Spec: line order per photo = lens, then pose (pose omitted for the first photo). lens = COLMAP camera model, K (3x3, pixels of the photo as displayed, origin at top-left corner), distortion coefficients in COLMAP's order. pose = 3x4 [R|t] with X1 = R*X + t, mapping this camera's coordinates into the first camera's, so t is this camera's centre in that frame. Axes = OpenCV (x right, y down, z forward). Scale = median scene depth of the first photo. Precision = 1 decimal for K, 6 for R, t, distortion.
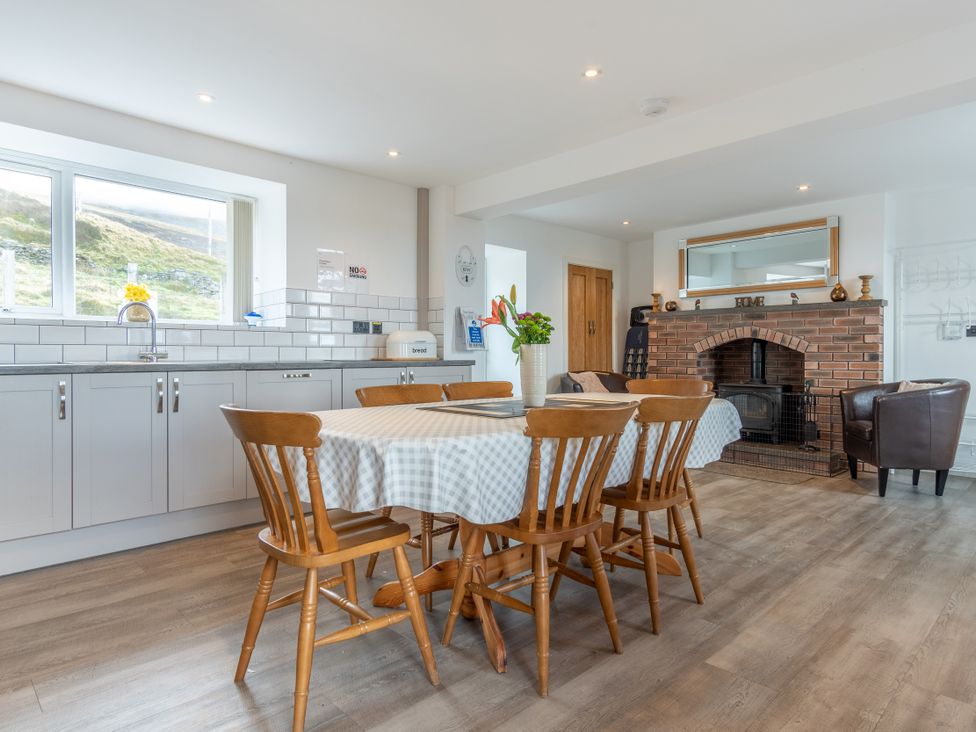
lens RADIAL K [[582.3, 0, 481.5], [0, 582.3, 361.4], [0, 0, 1]] dist [0.000160, 0.003640]
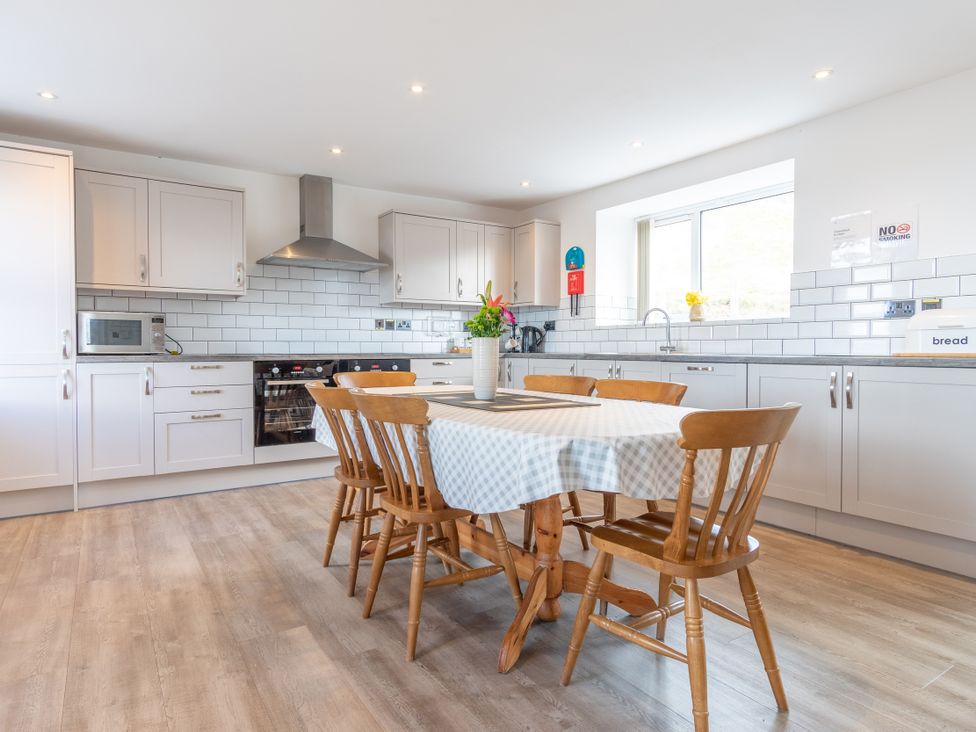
lens RADIAL K [[575.8, 0, 480.1], [0, 575.8, 360.7], [0, 0, 1]] dist [0.001220, 0.003933]
pose [[-0.182510, 0.021180, -0.982976, 1.094718], [-0.010947, 0.999662, 0.023572, -0.013075], [0.983143, 0.015062, -0.182217, 1.197241]]
